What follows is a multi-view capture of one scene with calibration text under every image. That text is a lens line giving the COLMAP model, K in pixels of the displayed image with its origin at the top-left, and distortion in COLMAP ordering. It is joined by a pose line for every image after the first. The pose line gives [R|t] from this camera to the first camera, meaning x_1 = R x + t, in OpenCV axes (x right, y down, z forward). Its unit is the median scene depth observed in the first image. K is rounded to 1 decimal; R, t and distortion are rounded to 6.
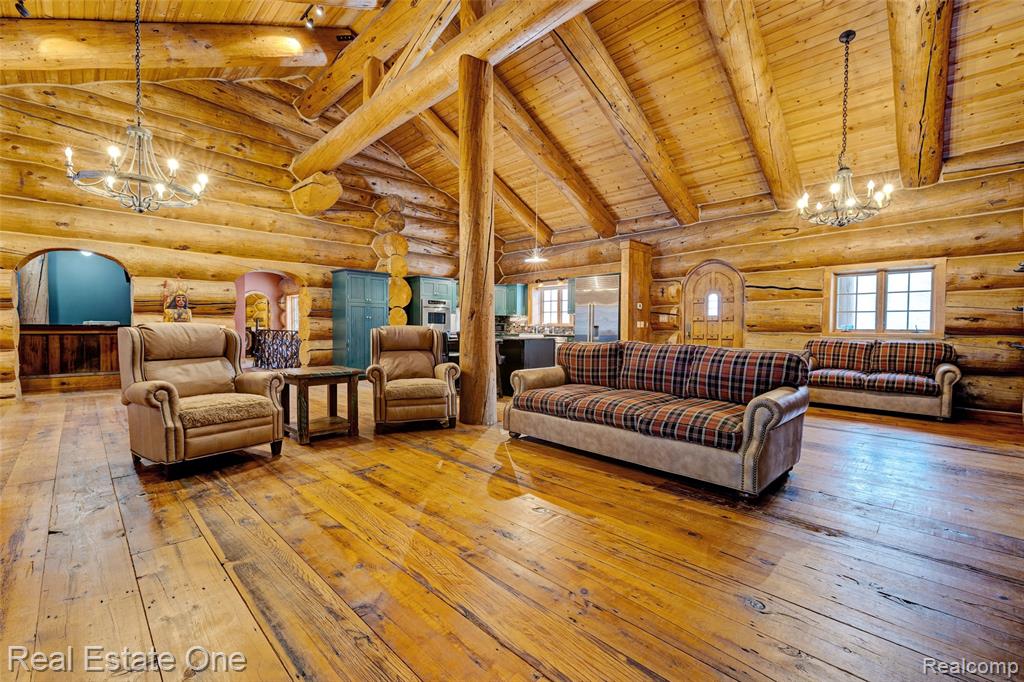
lens RADIAL K [[433.0, 0, 513.0], [0, 433.0, 337.7], [0, 0, 1]] dist [-0.003874, 0.001191]
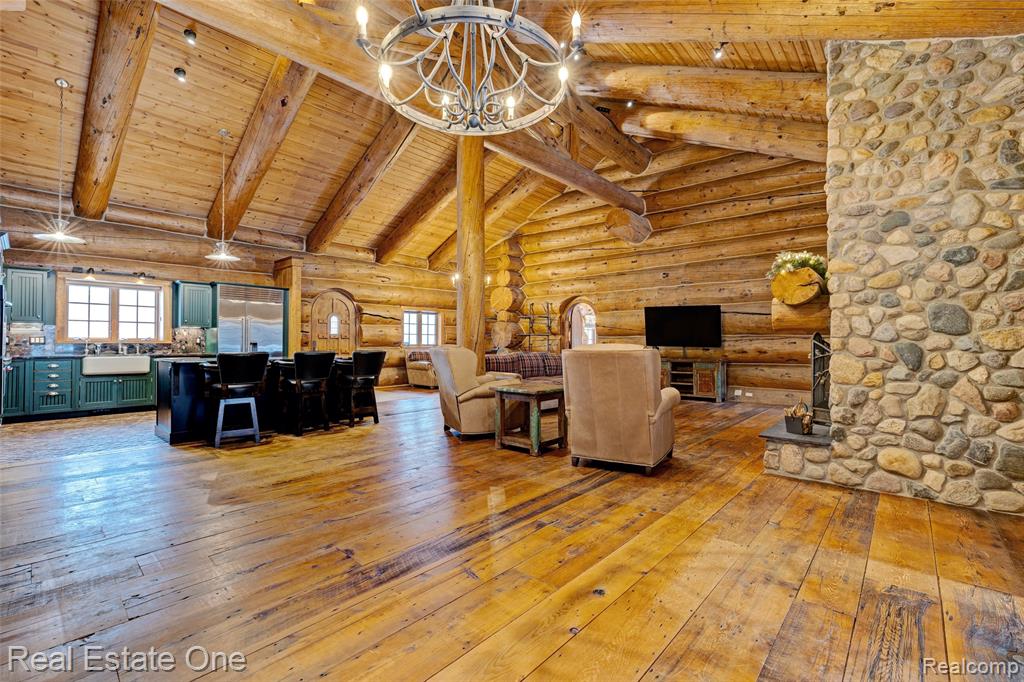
lens RADIAL K [[433.0, 0, 509.8], [0, 433.0, 340.8], [0, 0, 1]] dist [-0.003874, 0.001191]
pose [[-0.039130, 0.000069, 0.999234, -0.939223], [0.024154, 0.999708, 0.000877, -0.025847], [-0.998942, 0.024169, -0.039120, 0.674751]]
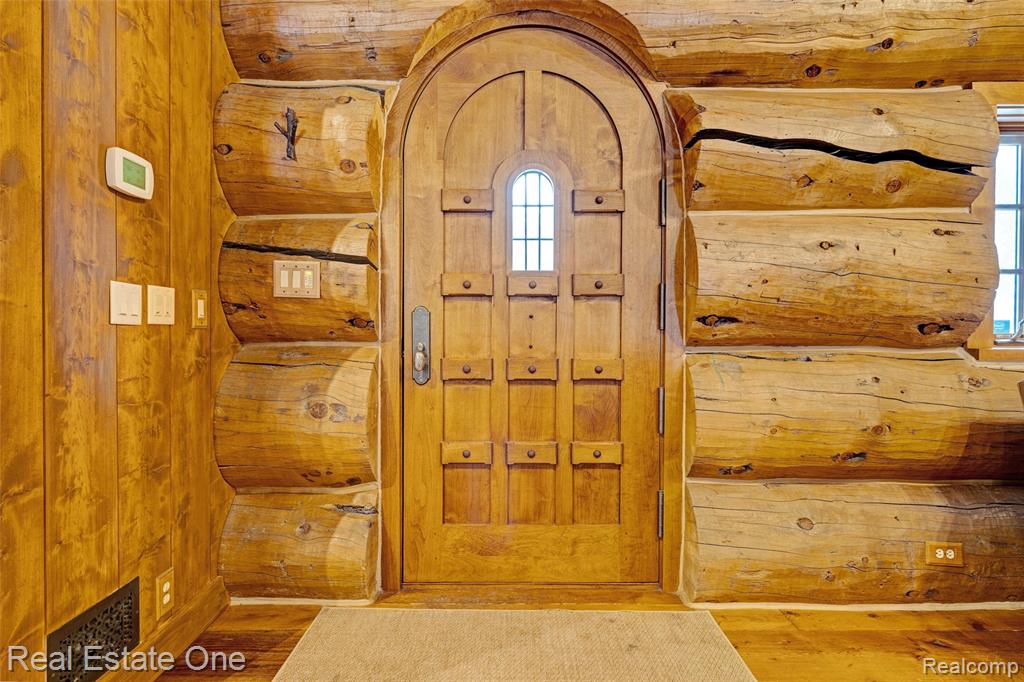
lens RADIAL K [[514.9, 0, 511.9], [0, 514.9, 338.6], [0, 0, 1]] dist [-0.006362, -0.000222]
pose [[0.713401, -0.003741, 0.700746, 0.333753], [0.015220, 0.999833, -0.010156, -0.018924], [-0.700591, 0.017911, 0.713338, 1.002330]]
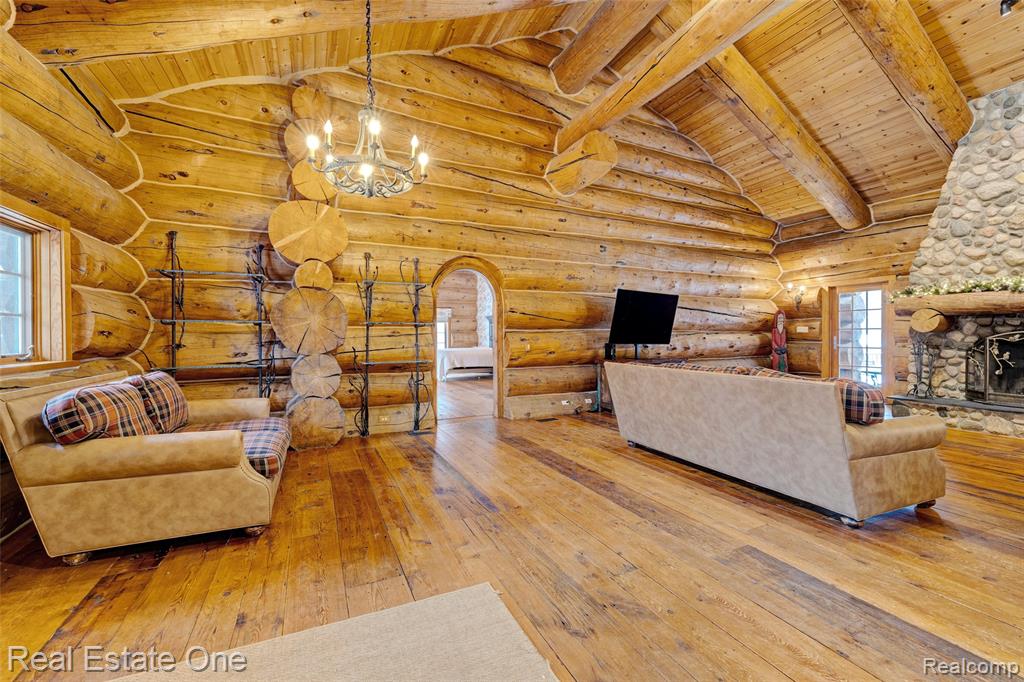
lens RADIAL K [[433.0, 0, 507.2], [0, 433.0, 338.7], [0, 0, 1]] dist [-0.003874, 0.001191]
pose [[-0.938632, -0.006907, 0.344850, 0.251628], [0.006215, 0.999298, 0.036933, -0.046443], [-0.344863, 0.036810, -0.937931, 1.167061]]
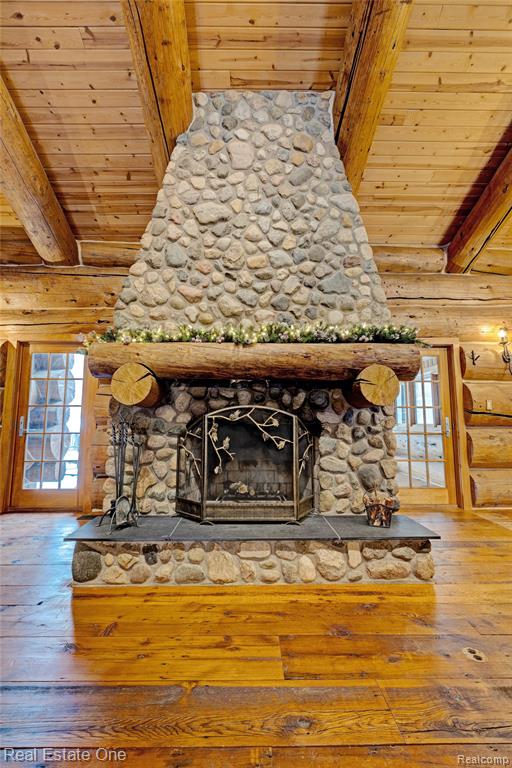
lens RADIAL K [[324.7, 0, 256.5], [0, 324.7, 383.3], [0, 0, 1]] dist [-0.003874, 0.001191]
pose [[-0.692774, -0.089061, -0.715635, -0.054997], [-0.025075, 0.994720, -0.099519, -0.015827], [0.720719, -0.051000, -0.691349, 0.457395]]
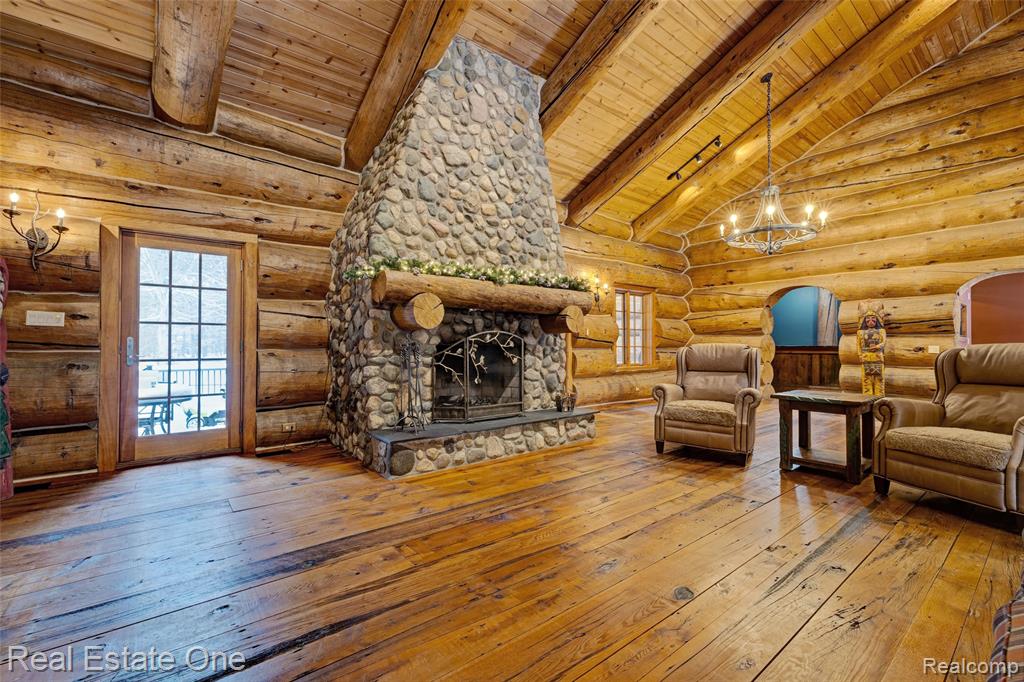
lens RADIAL K [[433.0, 0, 510.0], [0, 433.0, 338.0], [0, 0, 1]] dist [-0.003874, 0.001191]
pose [[-0.109685, -0.024346, -0.993668, 0.308888], [-0.026545, 0.999415, -0.021557, -0.003697], [0.993612, 0.024012, -0.110267, 0.286664]]
